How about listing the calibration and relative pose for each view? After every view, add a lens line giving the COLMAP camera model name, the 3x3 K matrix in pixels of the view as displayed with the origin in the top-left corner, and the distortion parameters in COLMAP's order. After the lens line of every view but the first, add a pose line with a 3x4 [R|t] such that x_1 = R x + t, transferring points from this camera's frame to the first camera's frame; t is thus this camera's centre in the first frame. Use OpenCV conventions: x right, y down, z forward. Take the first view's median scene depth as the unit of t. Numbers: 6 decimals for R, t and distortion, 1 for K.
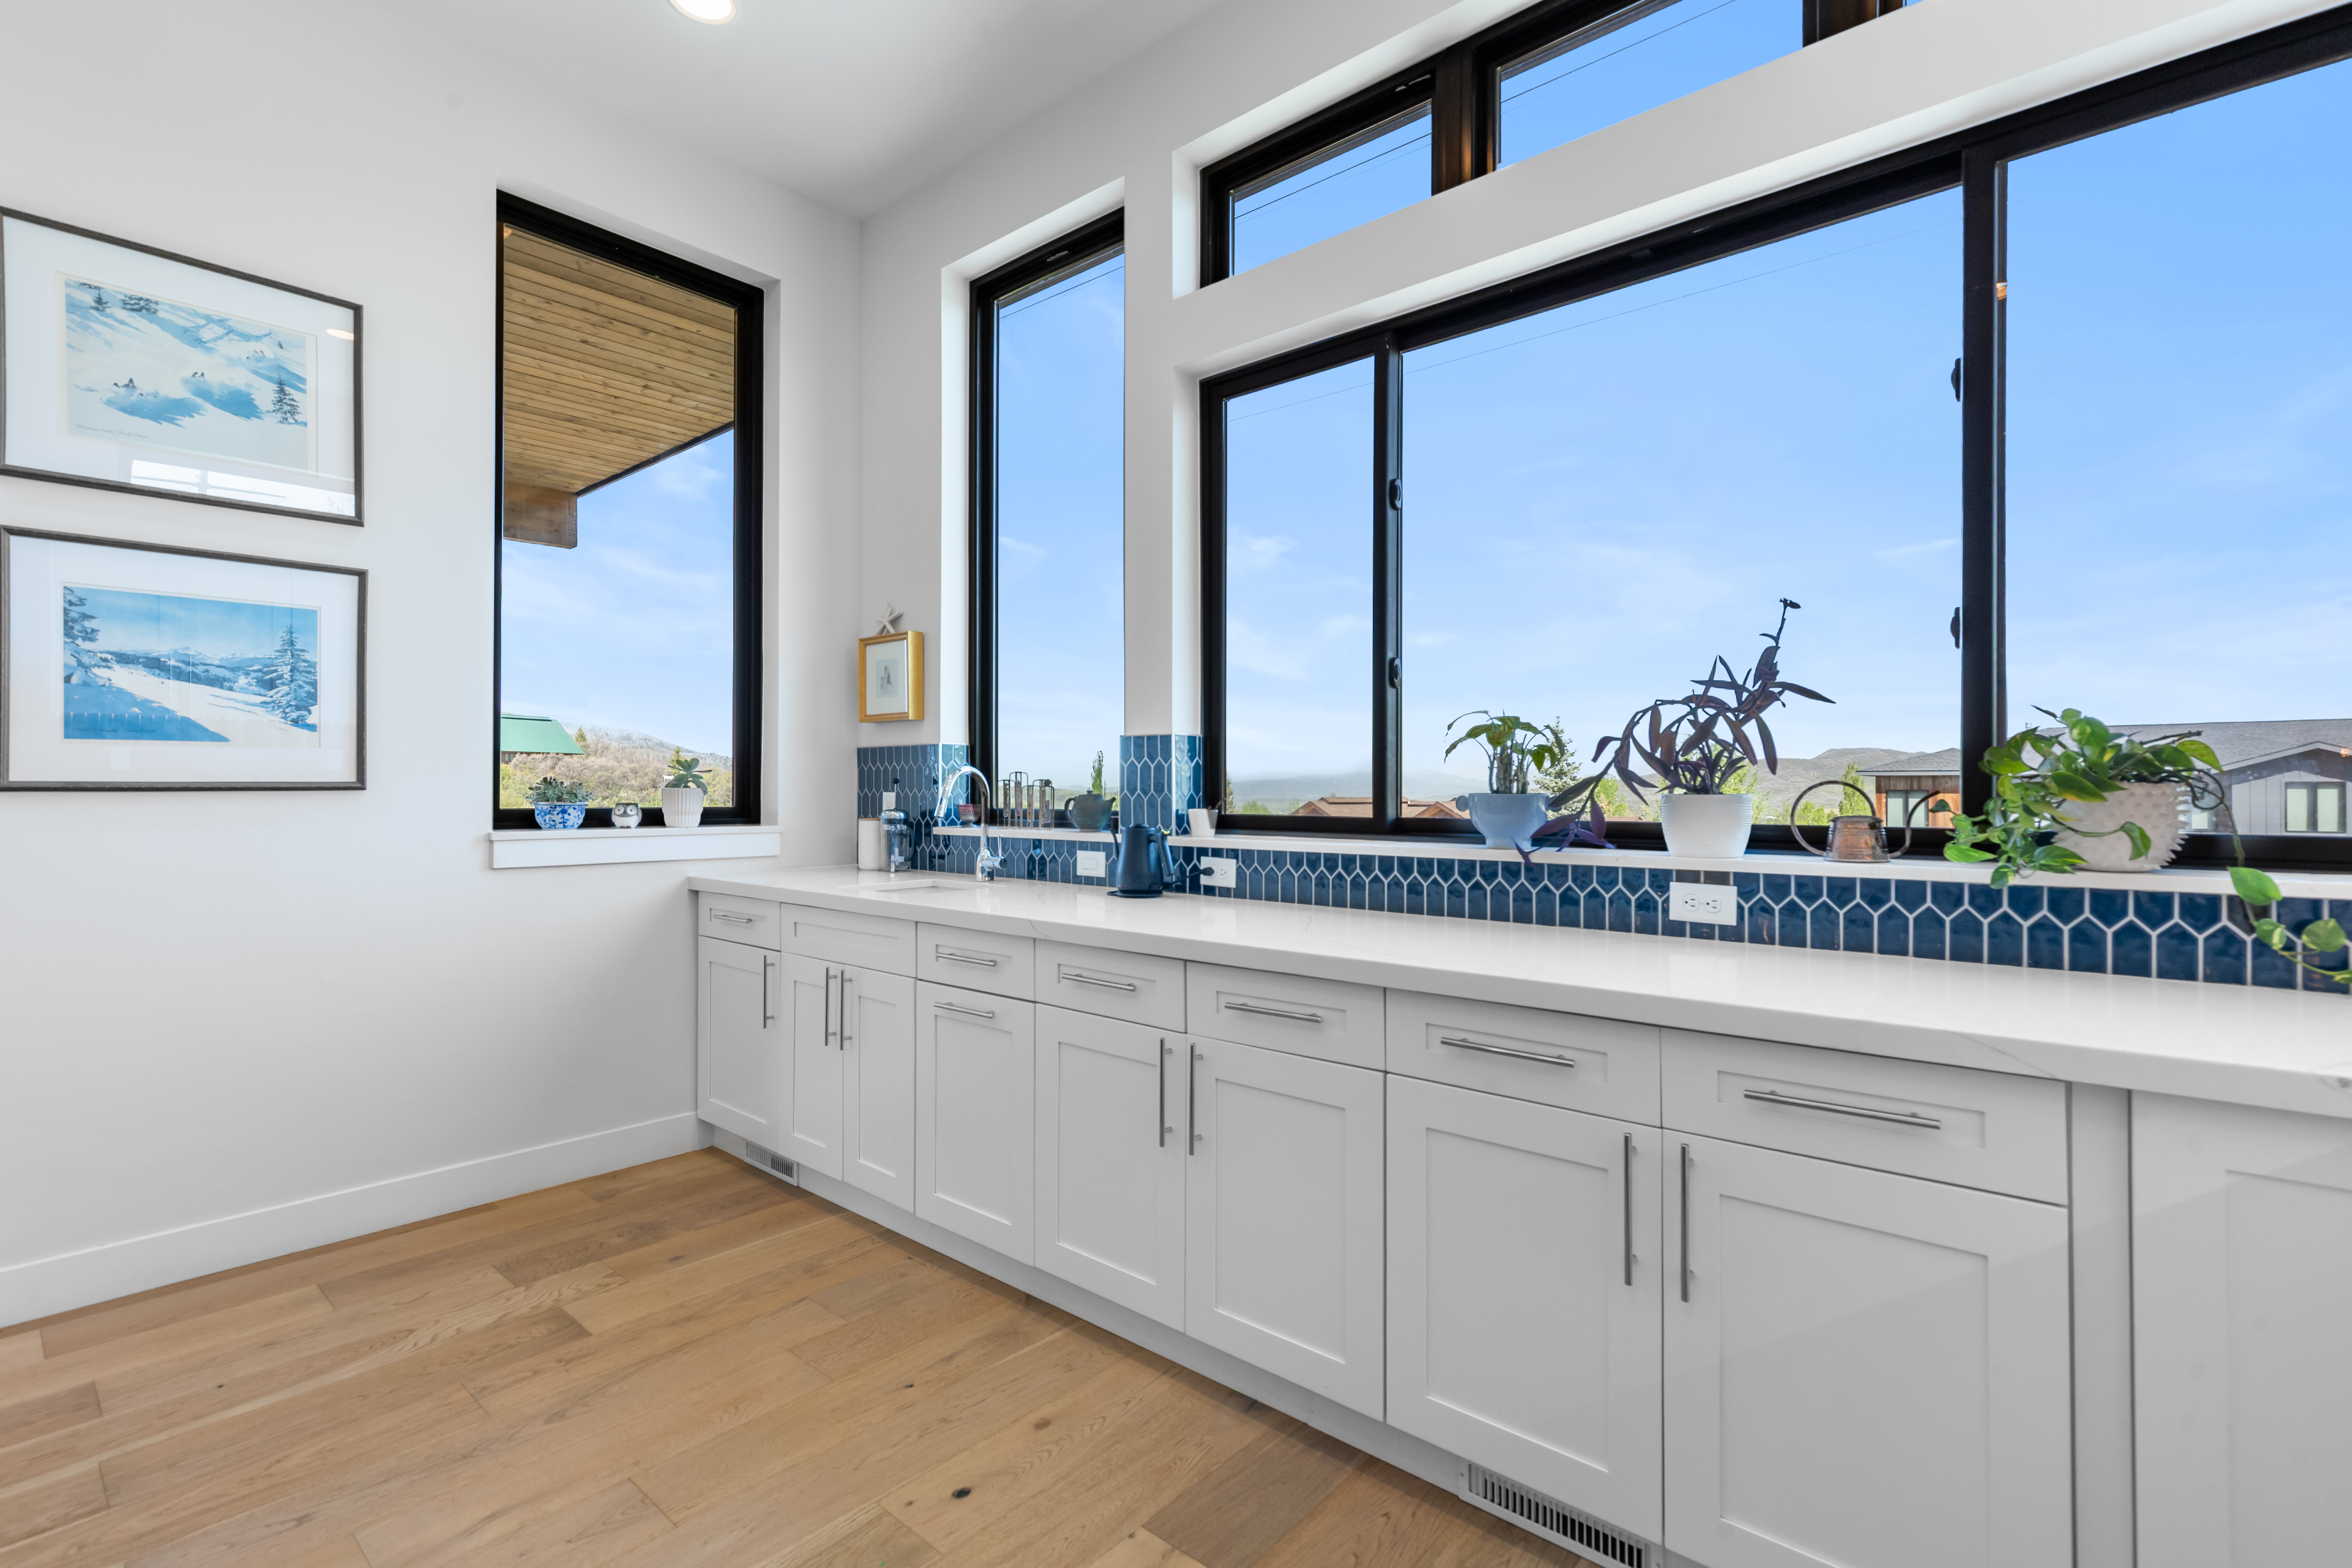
lens RADIAL K [[1053.8, 0, 1174.5], [0, 1053.8, 790.9], [0, 0, 1]] dist [0.001569, 0.000151]
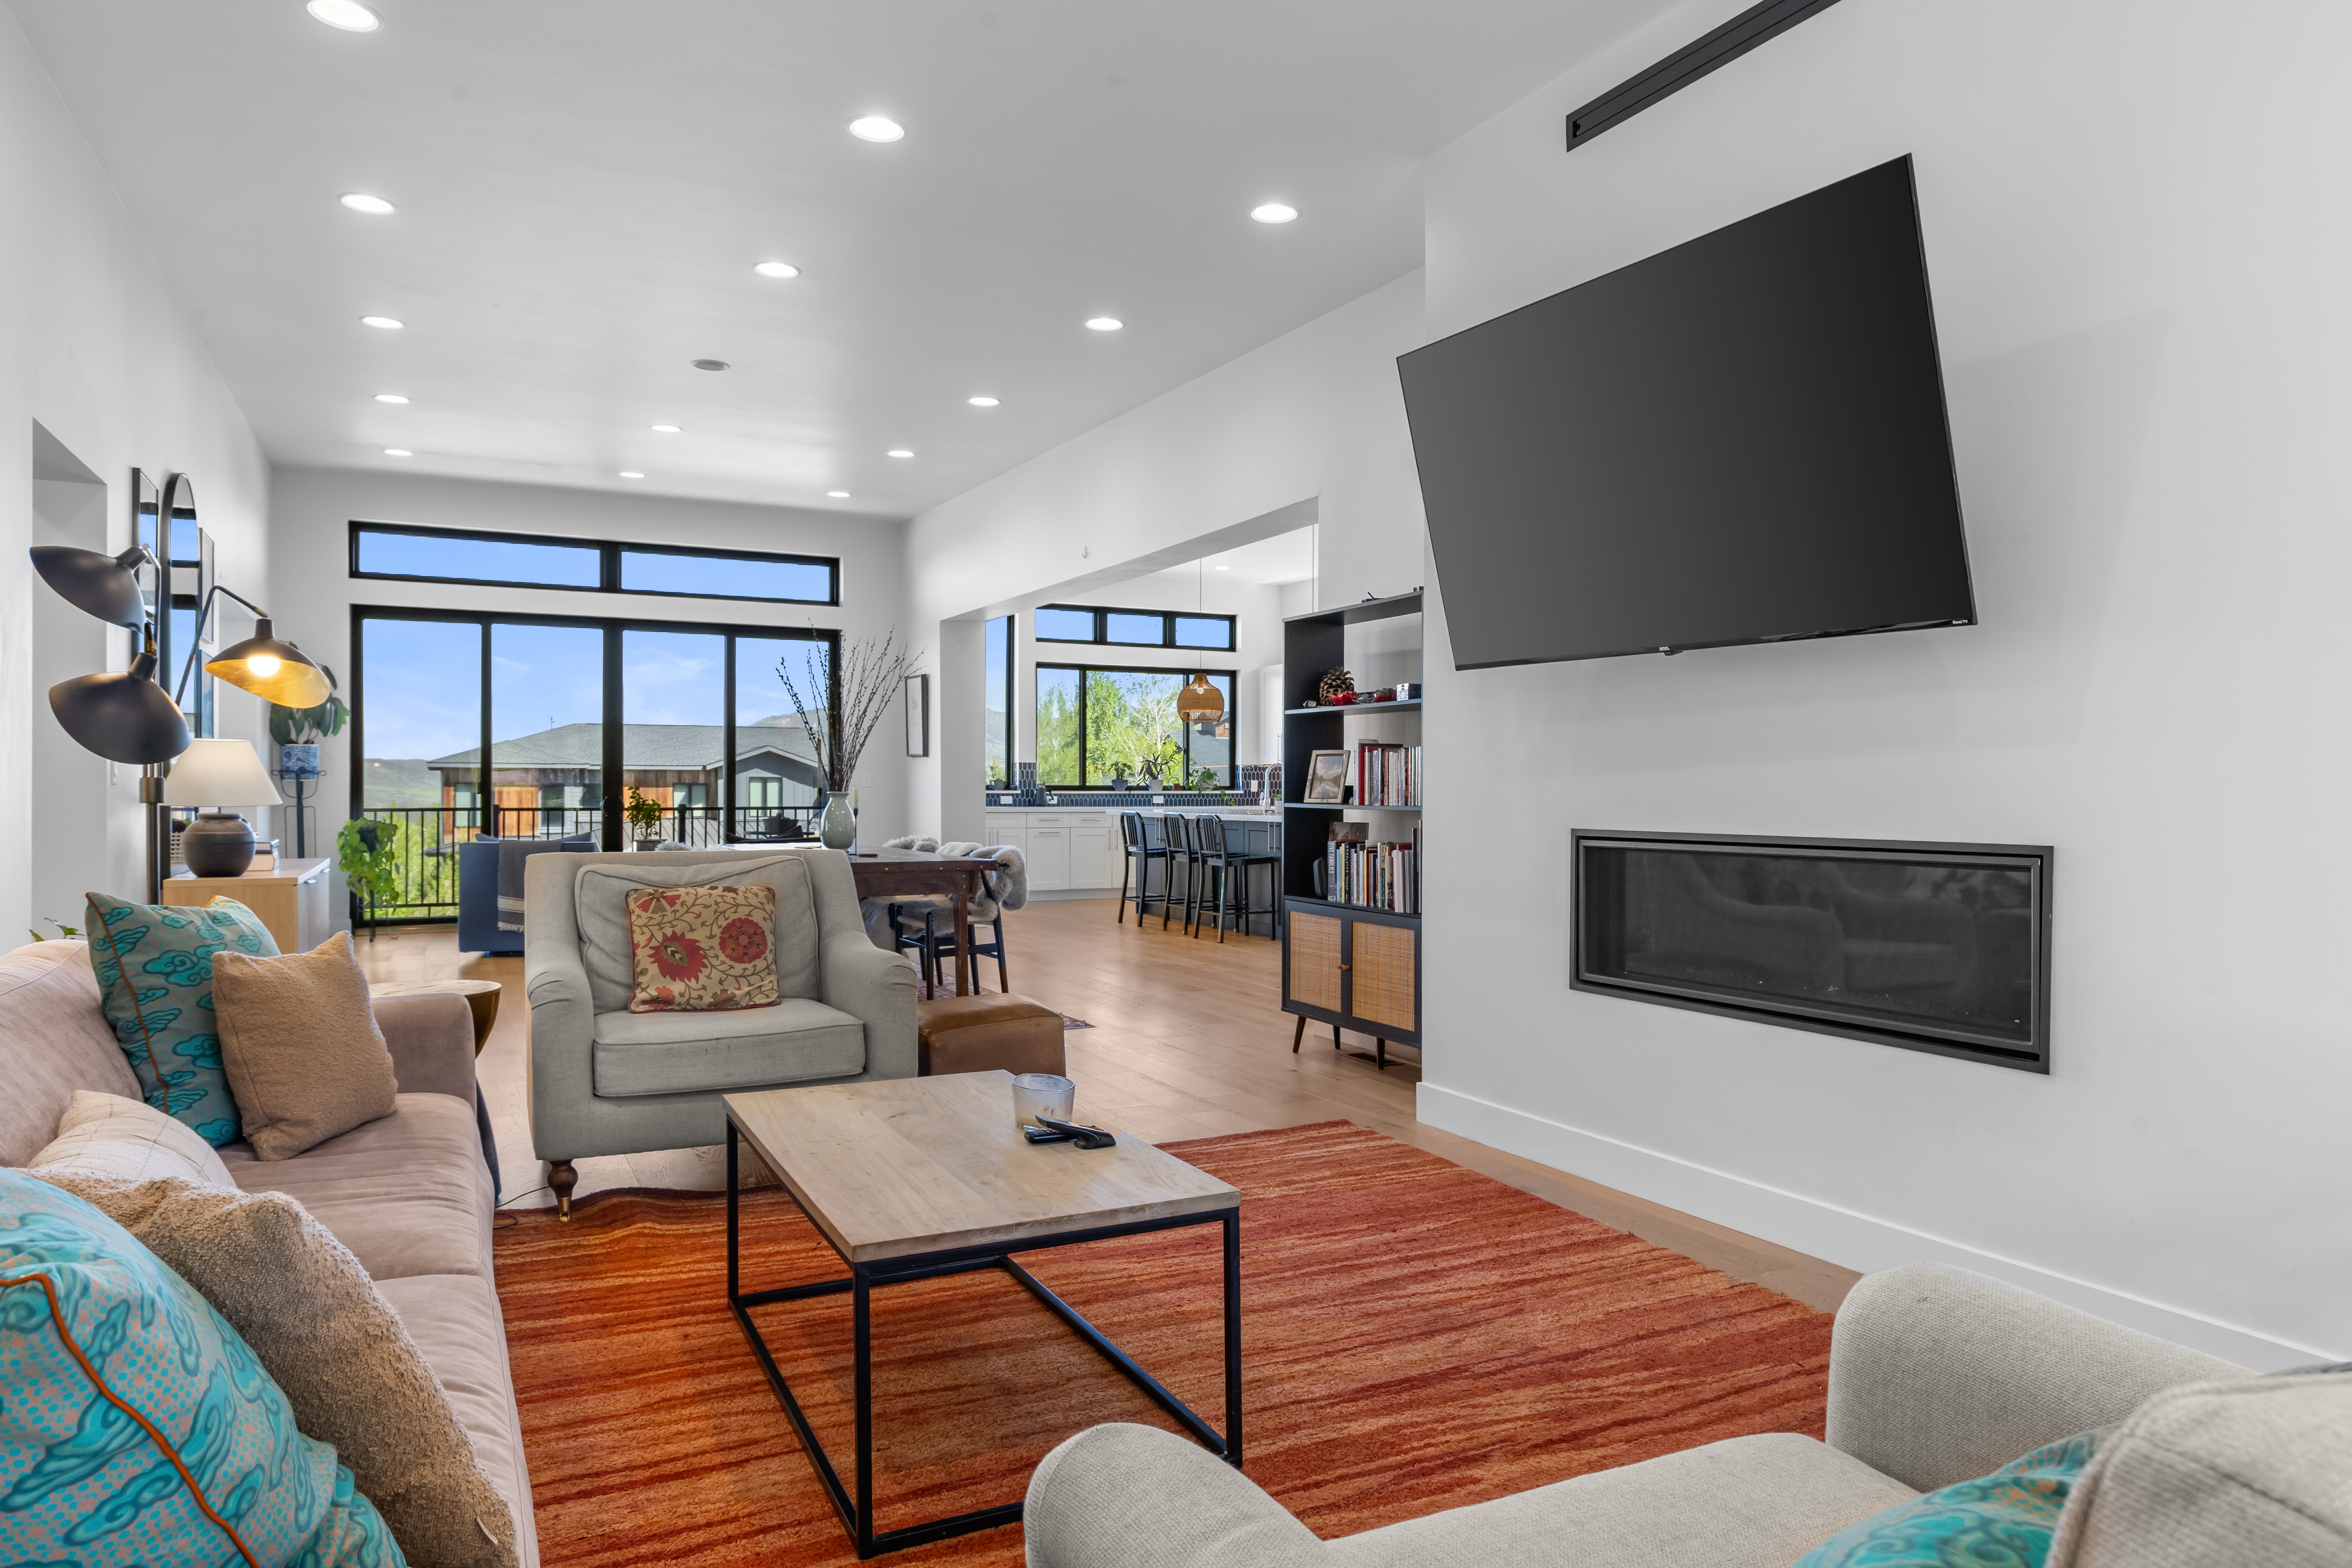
lens RADIAL K [[1453.3, 0, 1175.9], [0, 1453.3, 800.6], [0, 0, 1]] dist [0.005053, -0.001459]
pose [[0.373671, -0.008137, 0.927526, -4.884348], [-0.001455, 0.999955, 0.009358, 0.031404], [-0.927560, -0.004846, 0.373643, -1.433771]]
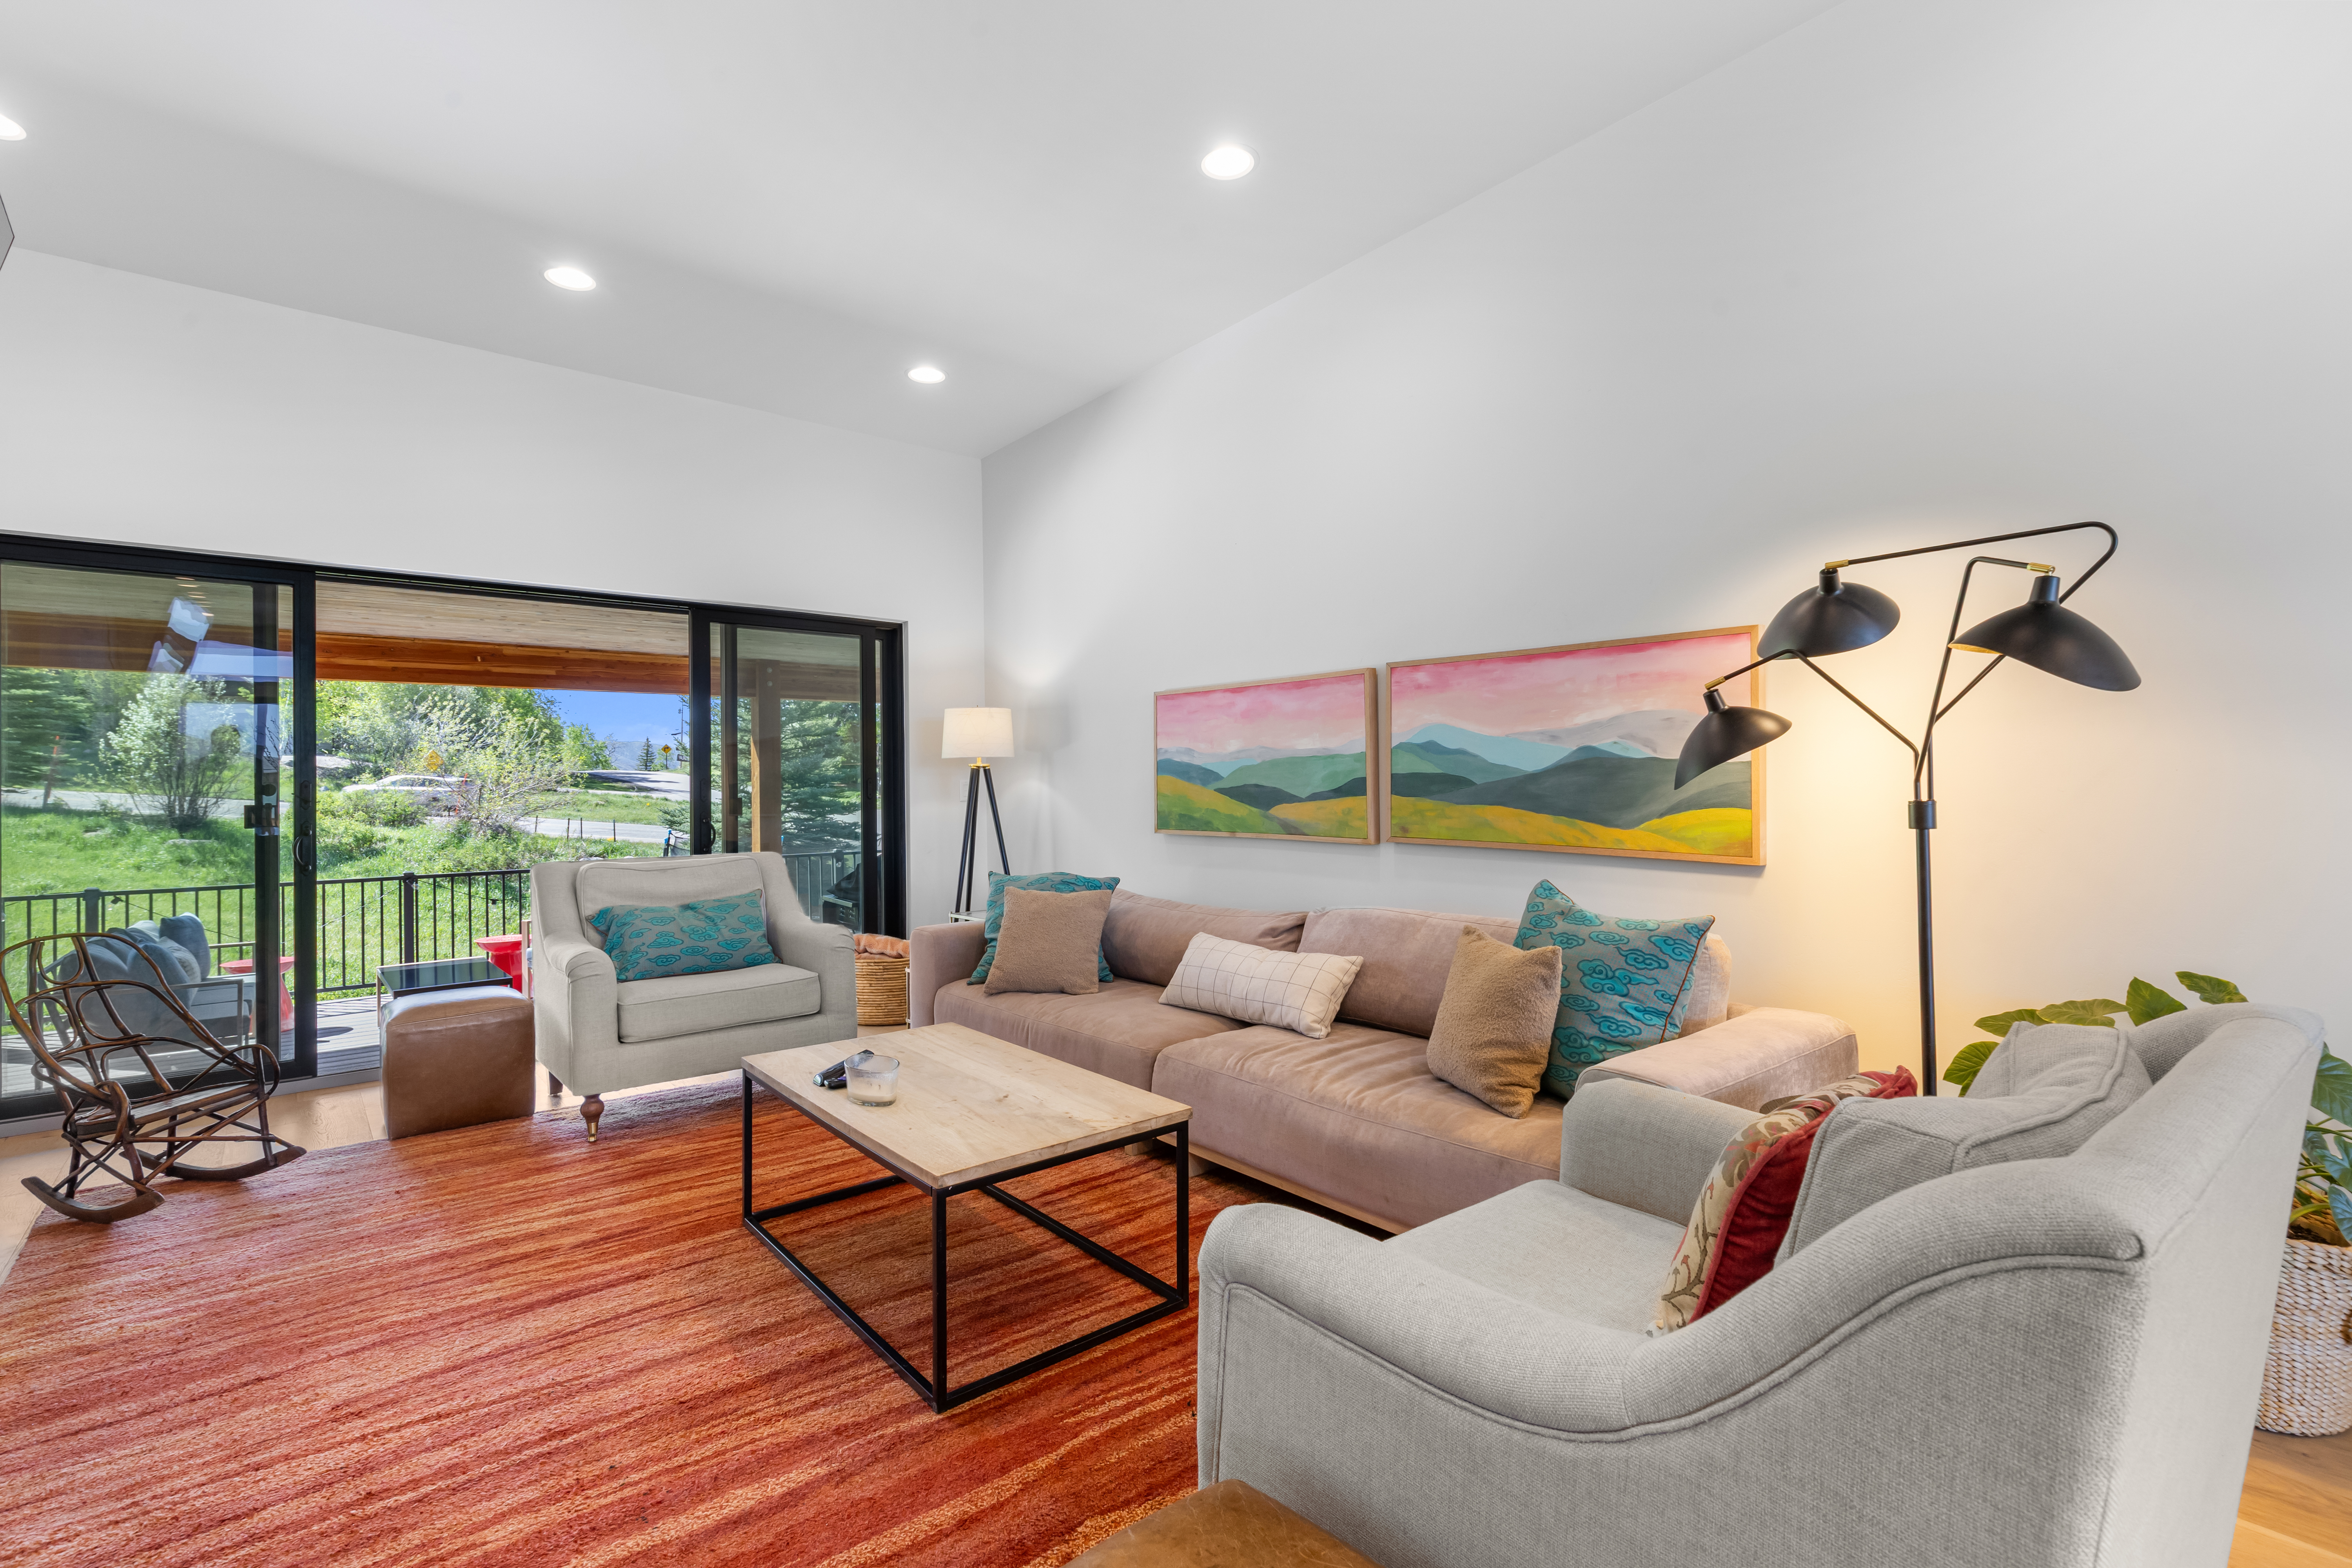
lens RADIAL K [[1053.8, 0, 1174.3], [0, 1053.8, 790.2], [0, 0, 1]] dist [0.001569, 0.000151]
pose [[-0.148845, 0.007026, -0.988836, -3.094390], [0.013176, 0.999900, 0.005121, 0.004646], [0.988773, -0.012266, -0.148923, -0.560083]]
